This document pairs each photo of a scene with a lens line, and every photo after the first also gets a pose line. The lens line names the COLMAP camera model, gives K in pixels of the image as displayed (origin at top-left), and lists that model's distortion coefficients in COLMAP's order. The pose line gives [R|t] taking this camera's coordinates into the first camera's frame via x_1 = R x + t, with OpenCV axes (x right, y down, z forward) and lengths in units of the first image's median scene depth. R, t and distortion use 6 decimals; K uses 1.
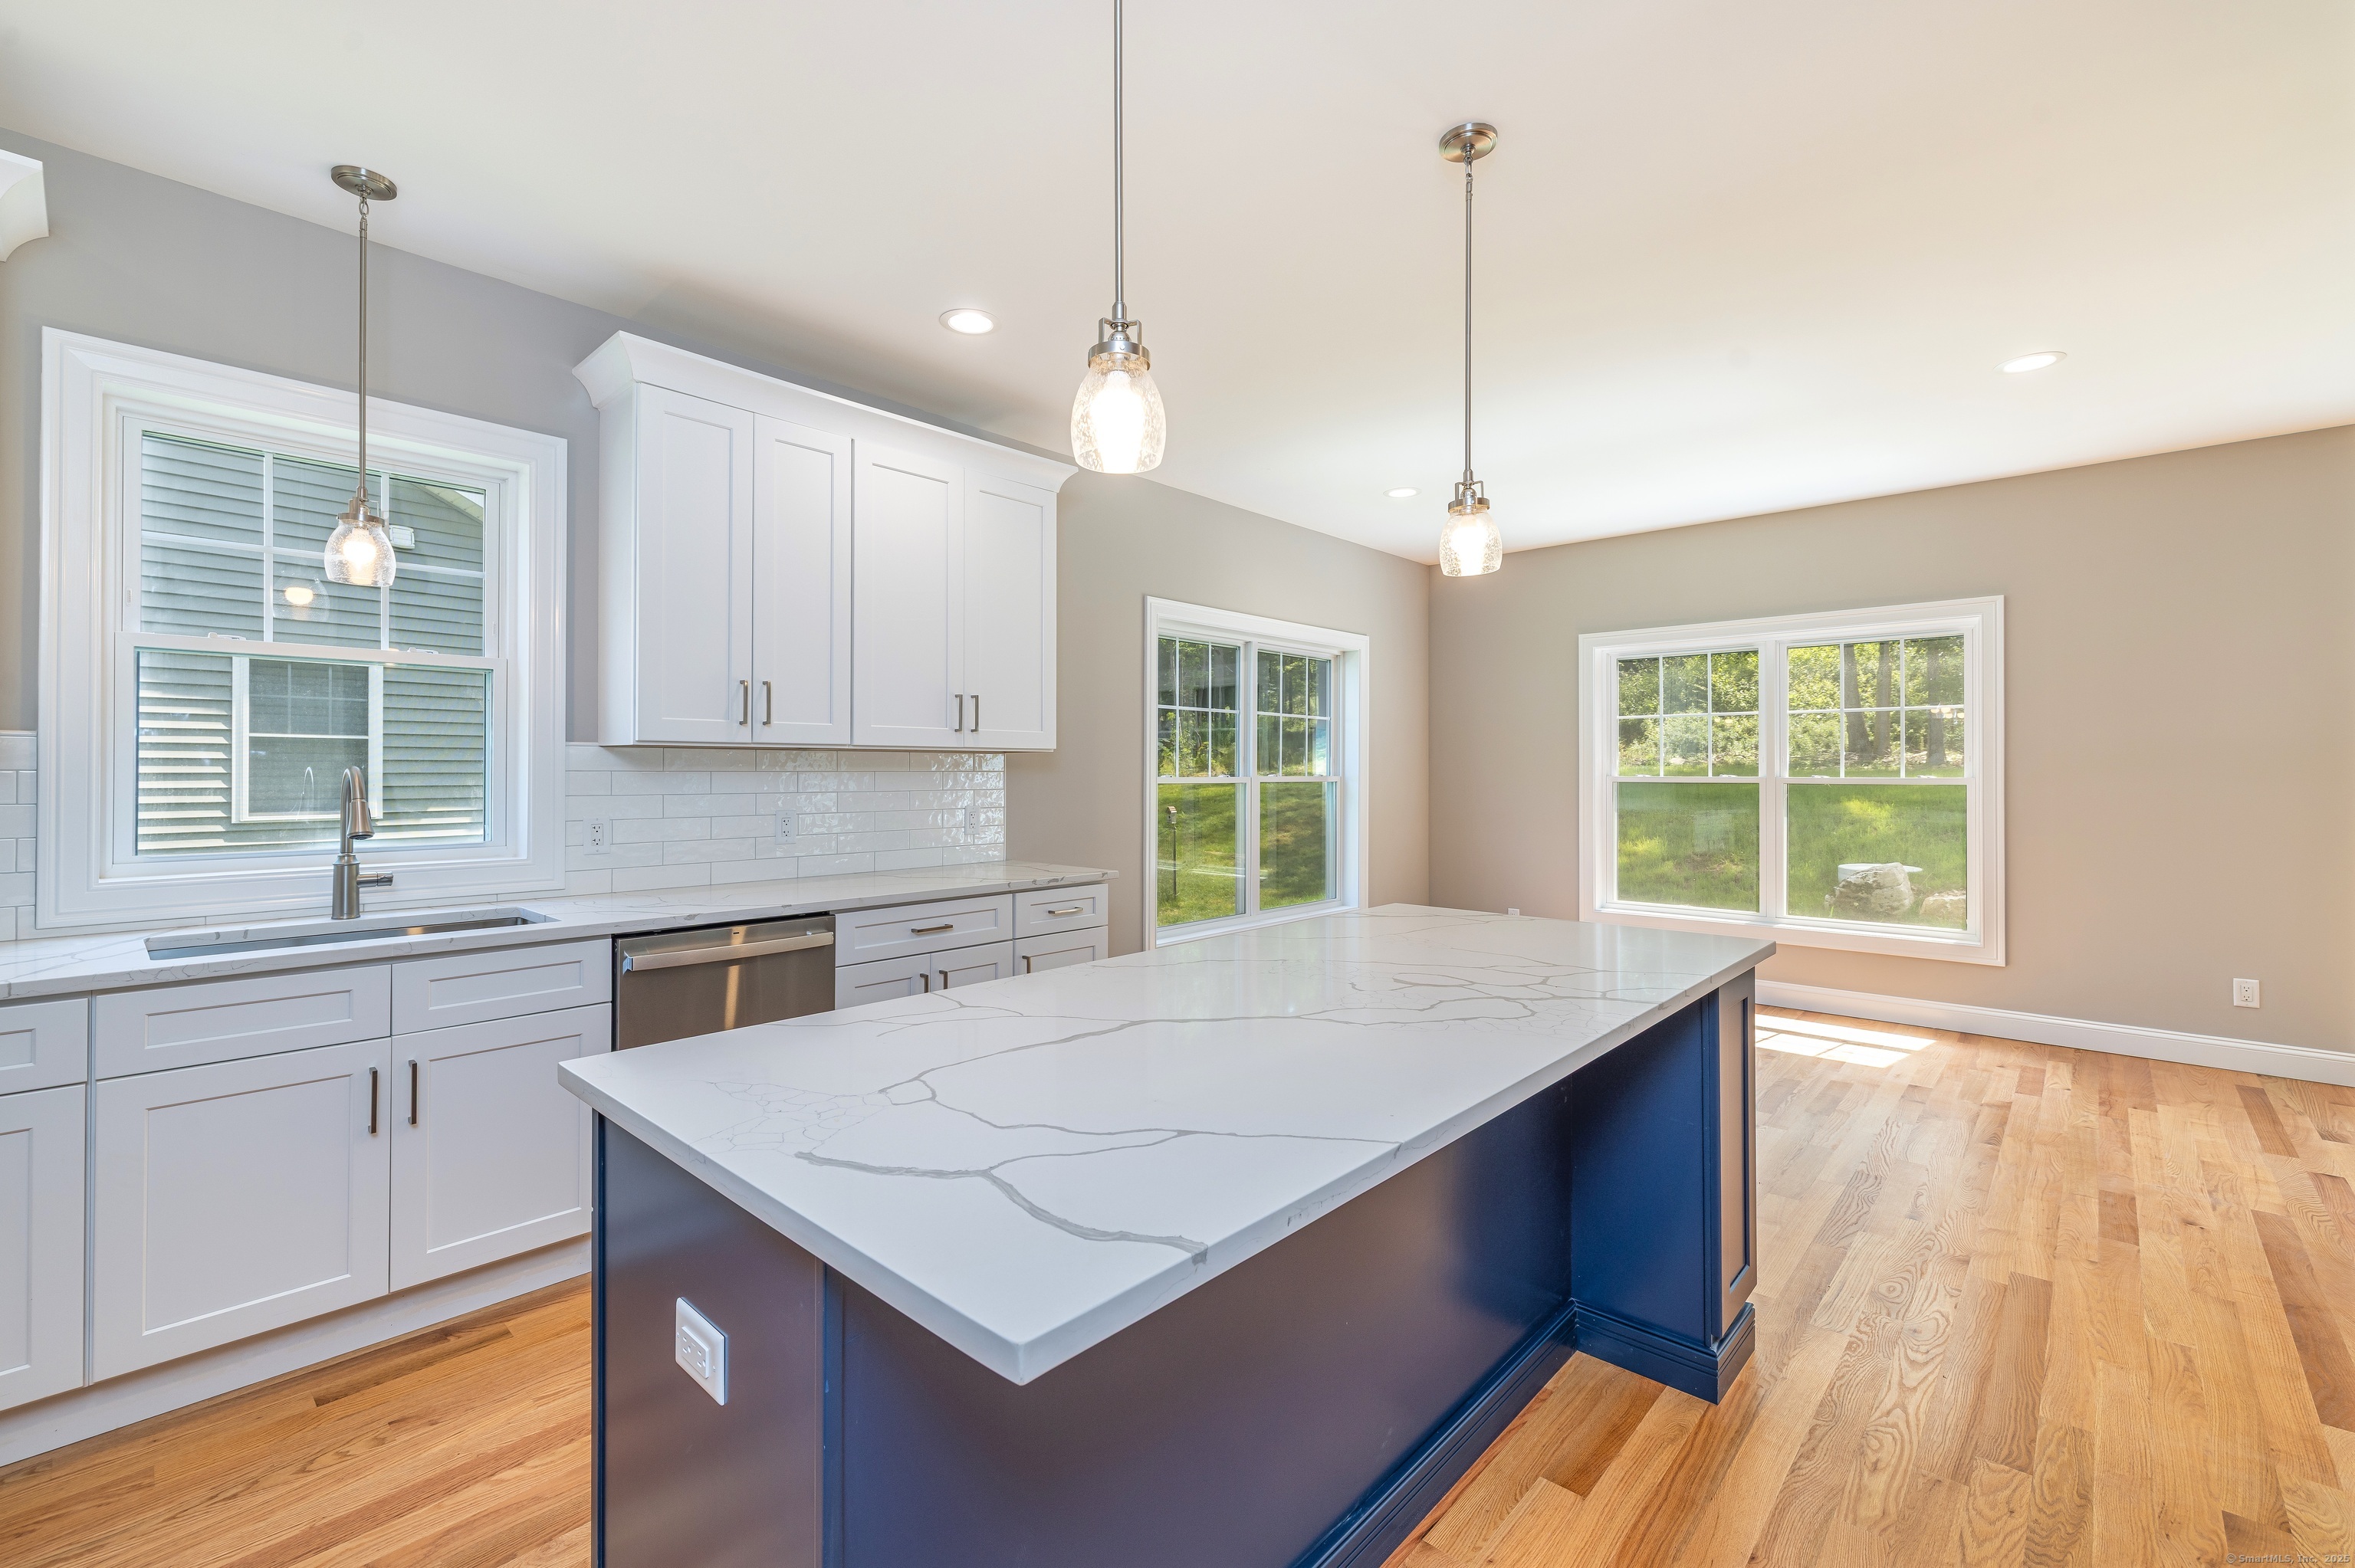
lens RADIAL K [[1010.6, 0, 1172.2], [0, 1010.6, 765.1], [0, 0, 1]] dist [0.001831, 0.000654]
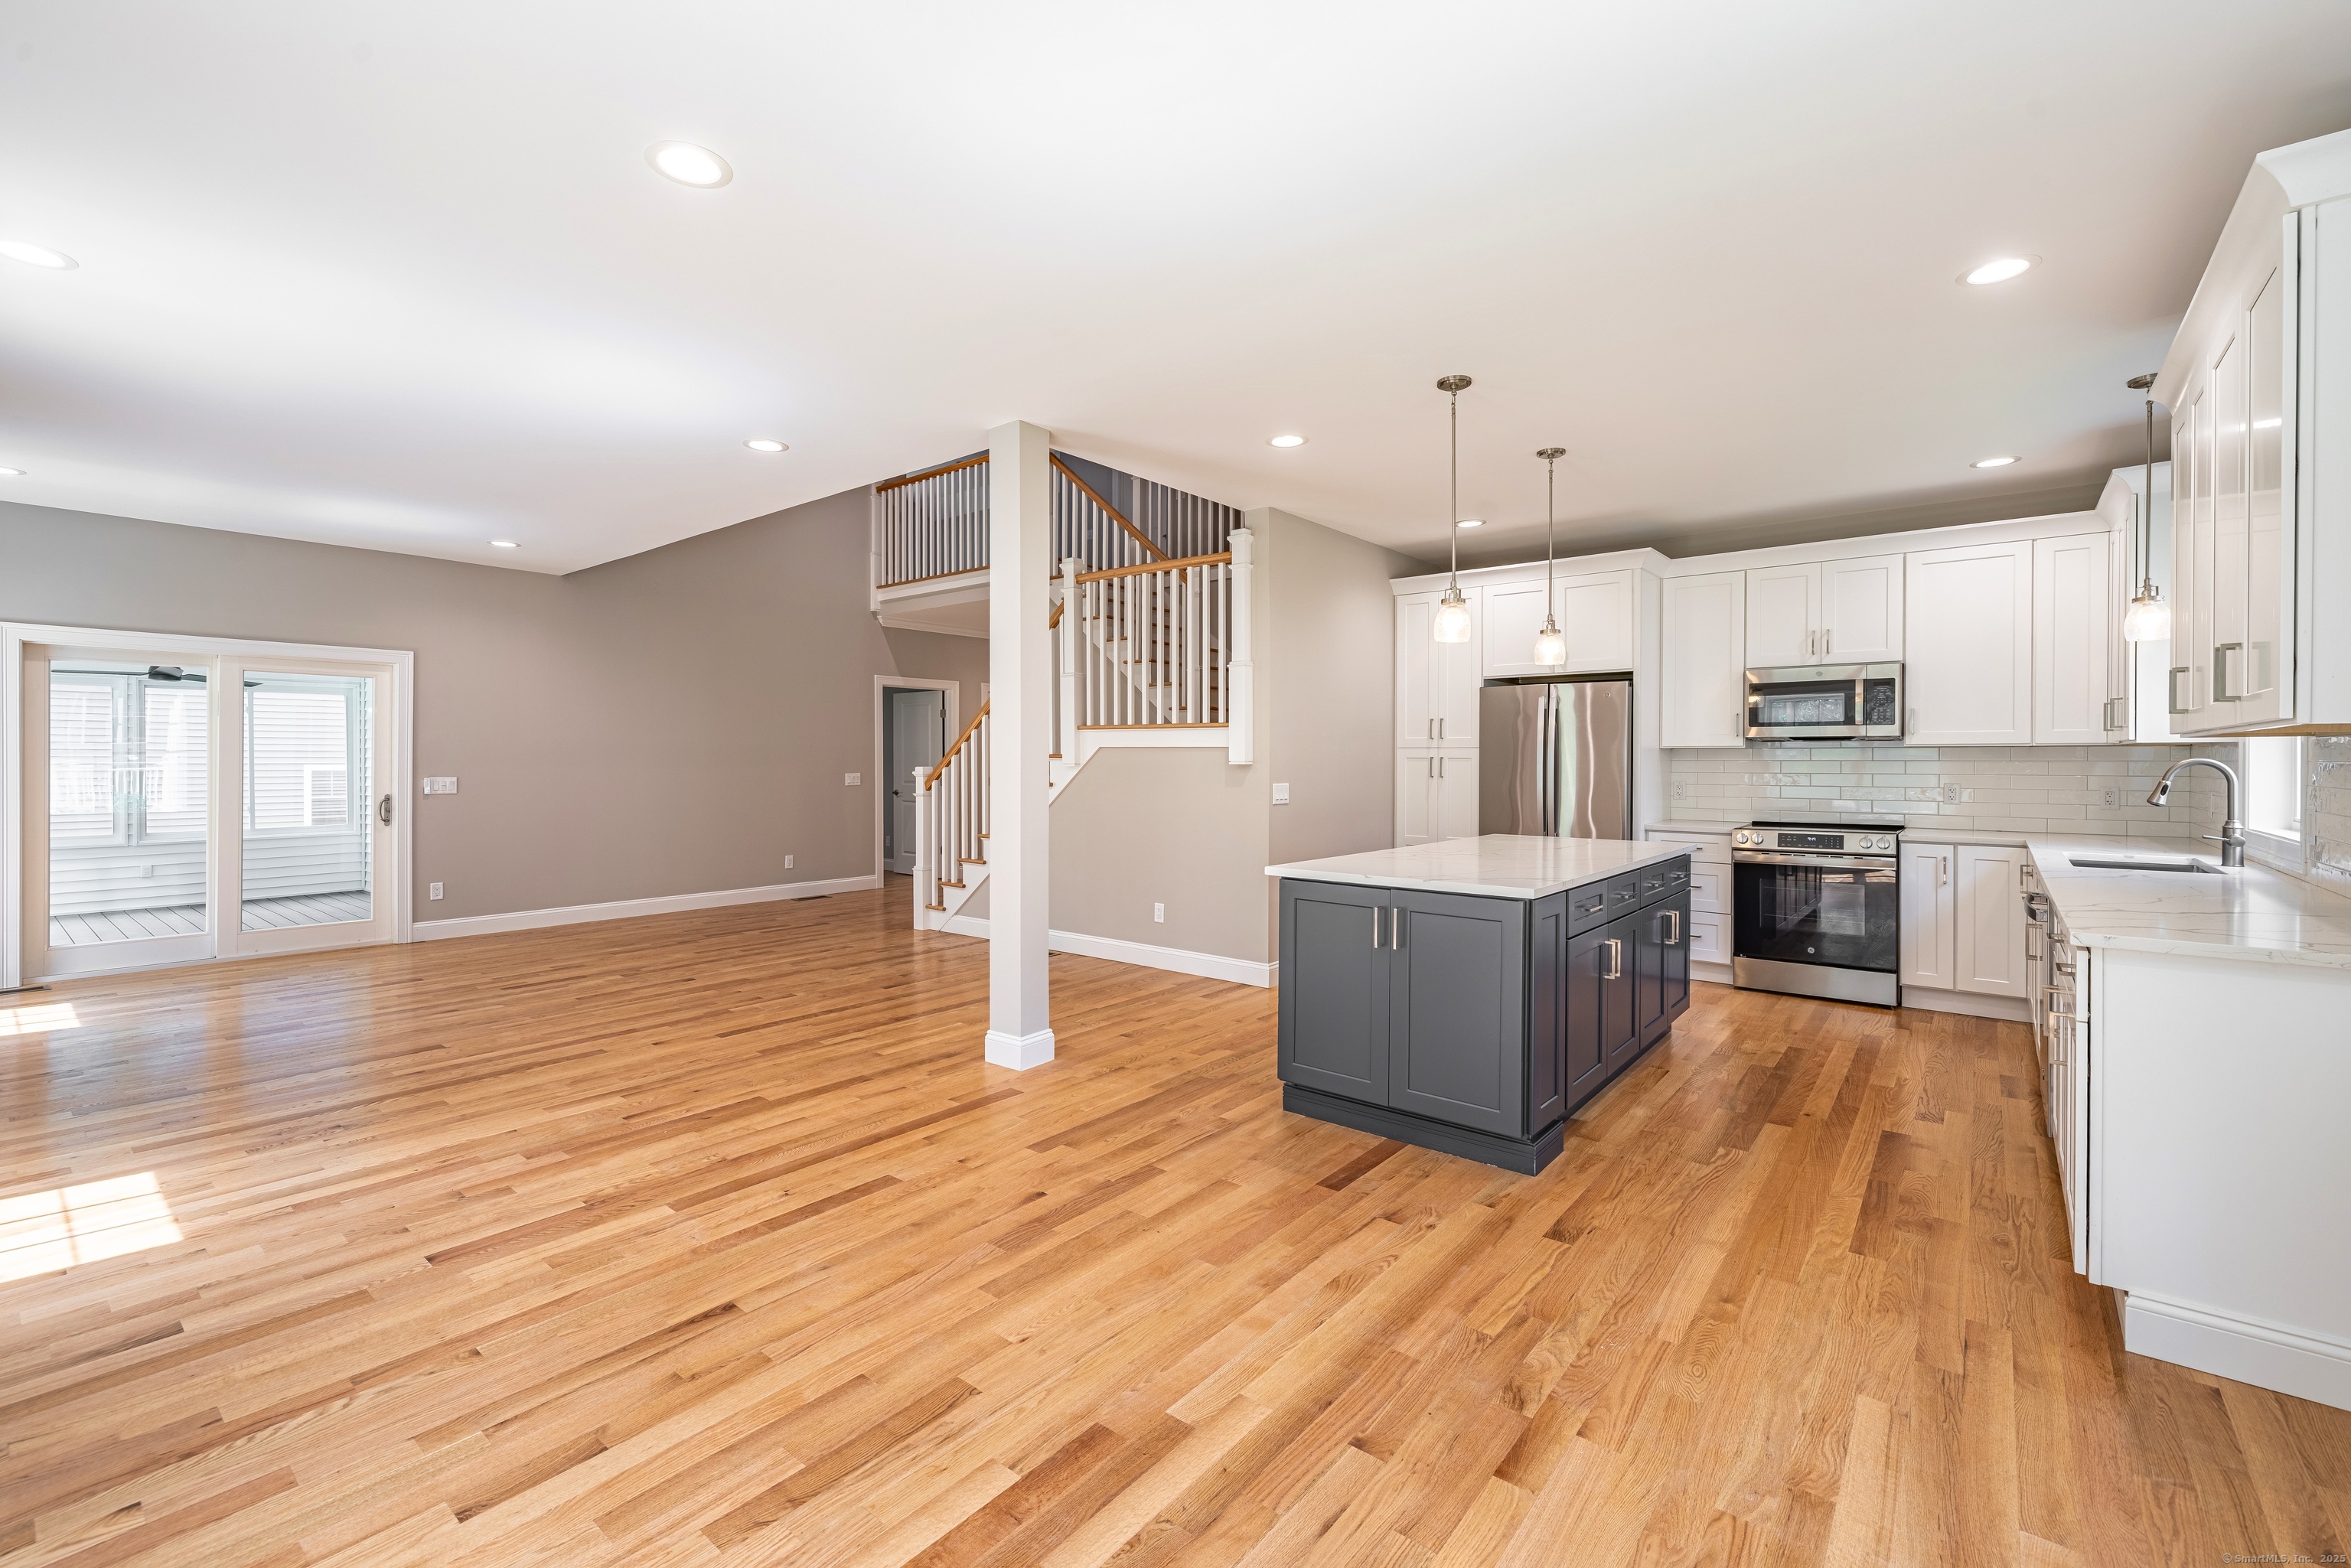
lens RADIAL K [[988.5, 0, 1198.1], [0, 988.5, 767.9], [0, 0, 1]] dist [0.000482, 0.000056]
pose [[-0.995927, -0.003702, -0.090087, 0.658241], [-0.004106, 0.999982, 0.004302, 0.012718], [0.090070, 0.004654, -0.995925, 1.977100]]
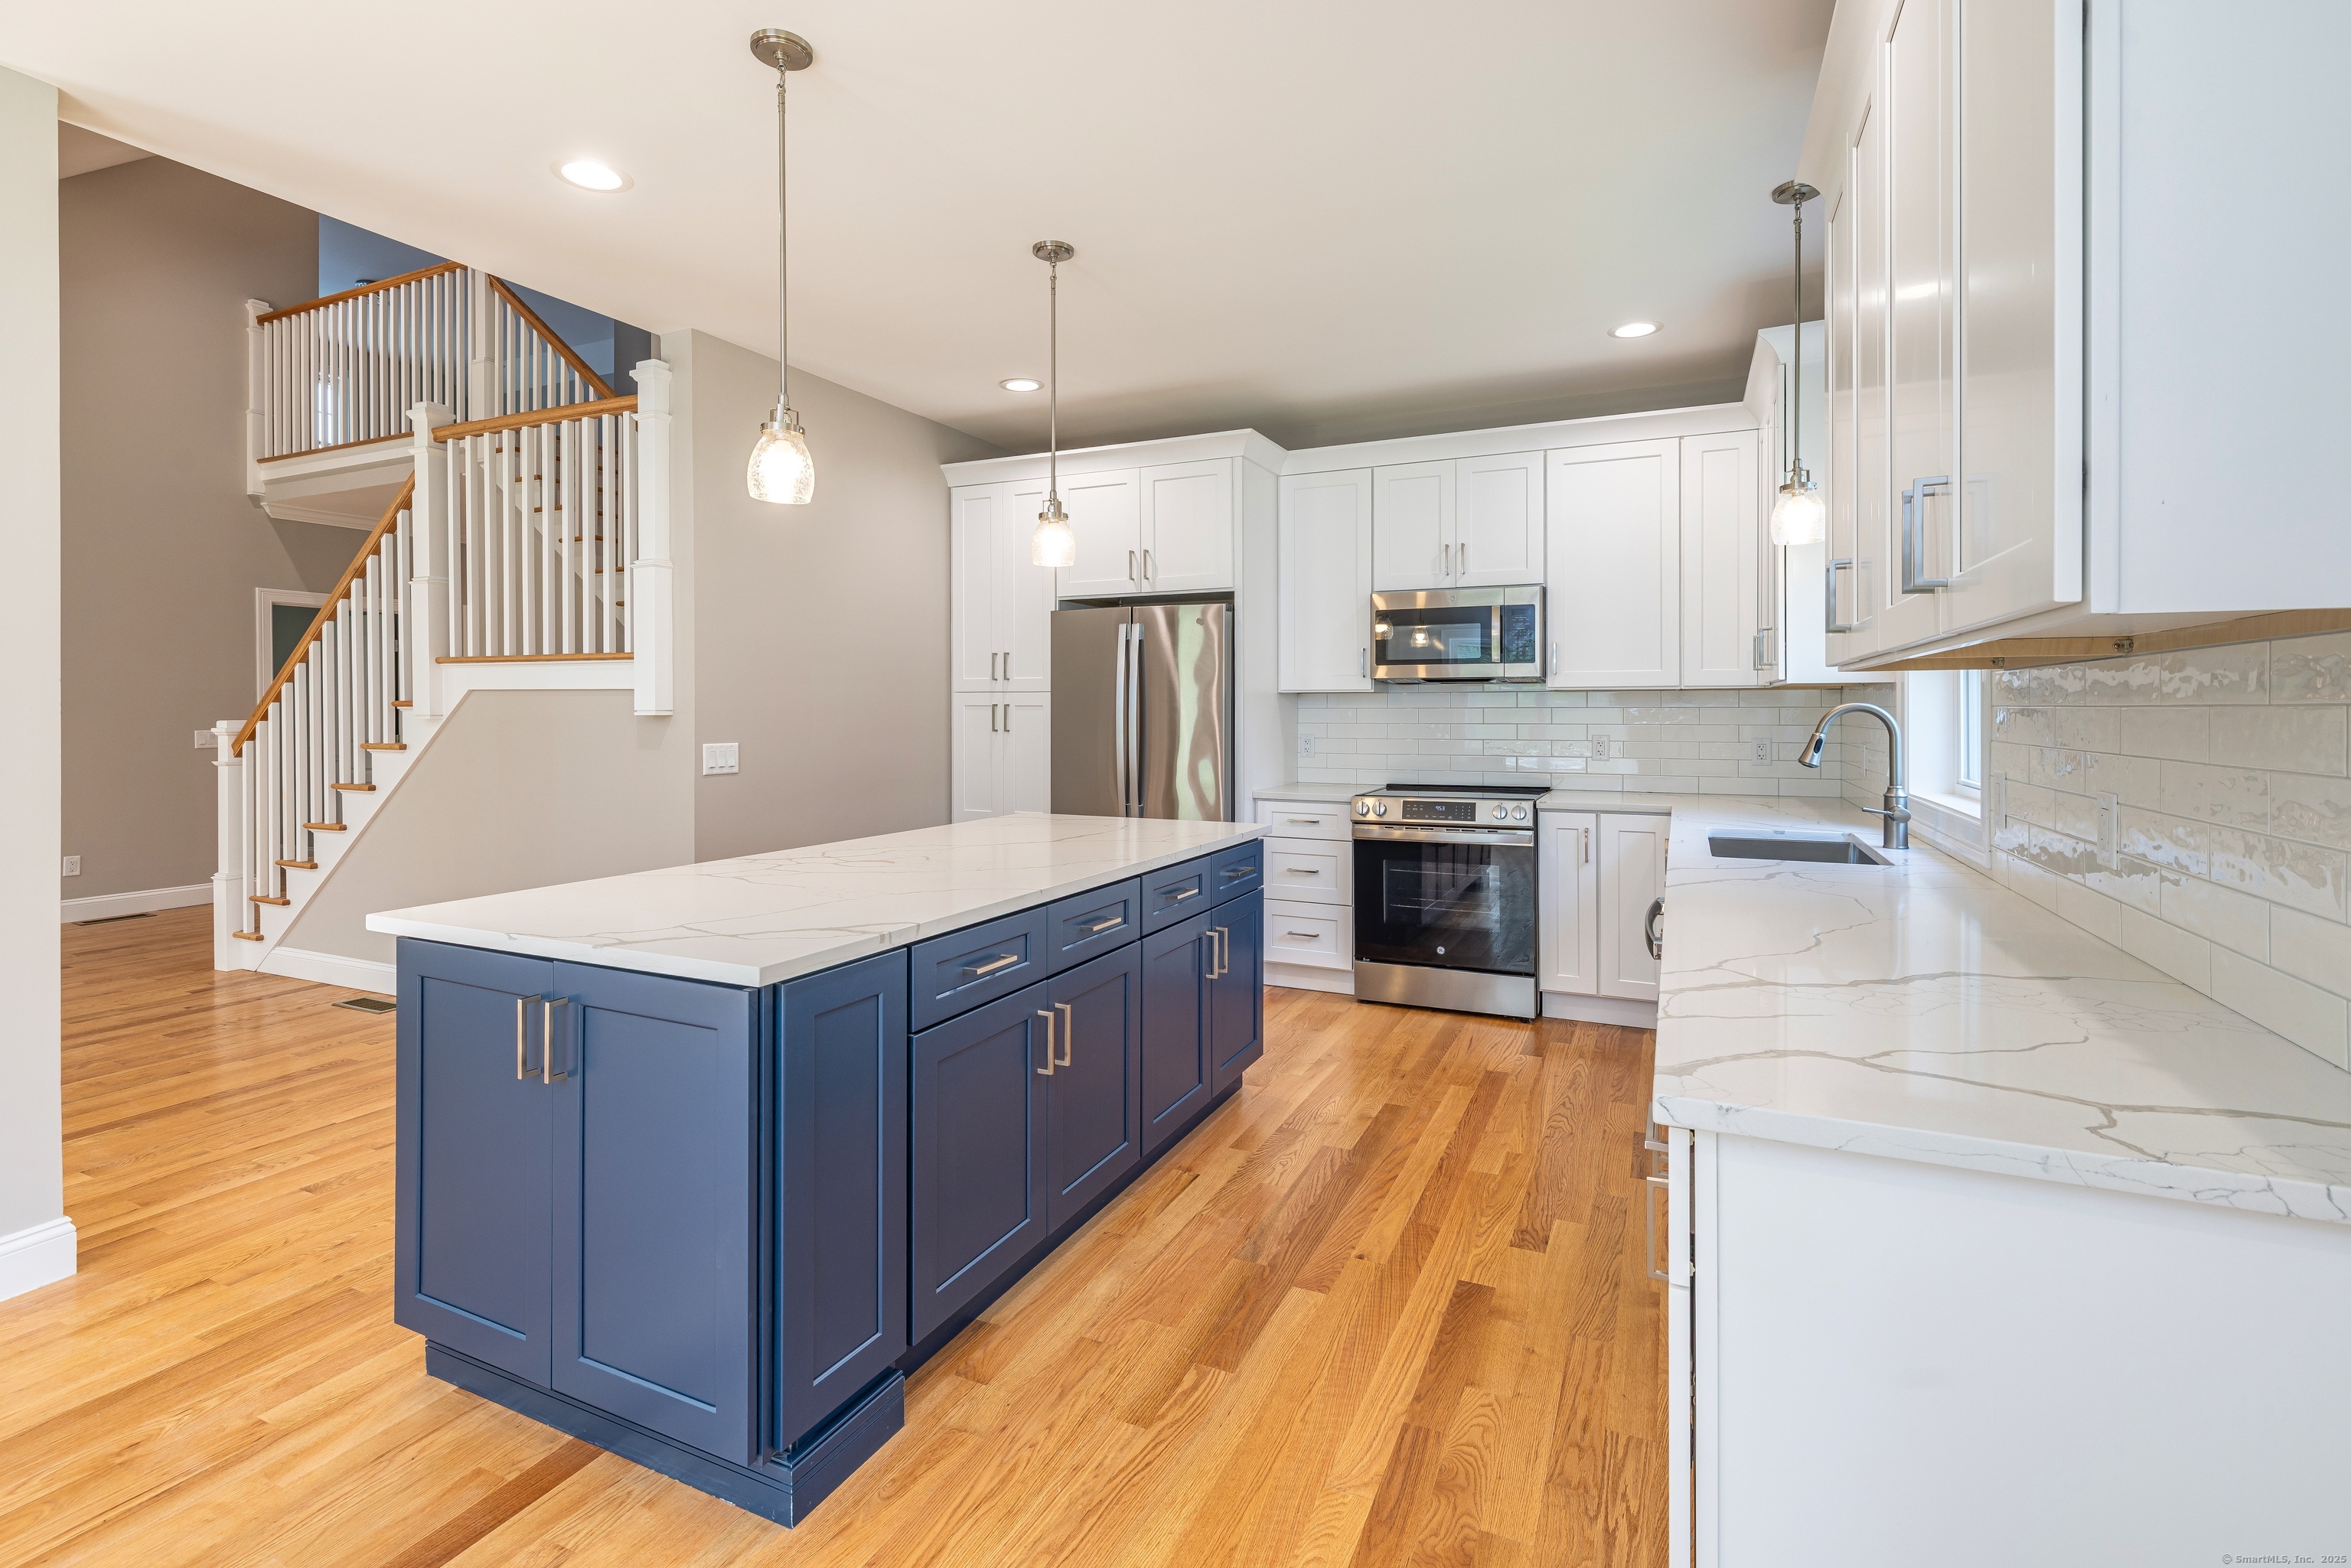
lens RADIAL K [[1046.5, 0, 1182.0], [0, 1046.5, 713.4], [0, 0, 1]] dist [-0.000944, 0.000070]
pose [[-0.948563, -0.000617, -0.316587, 0.195866], [-0.000560, 1.000000, -0.000270, 0.011280], [0.316587, -0.000078, -0.948564, 1.575557]]
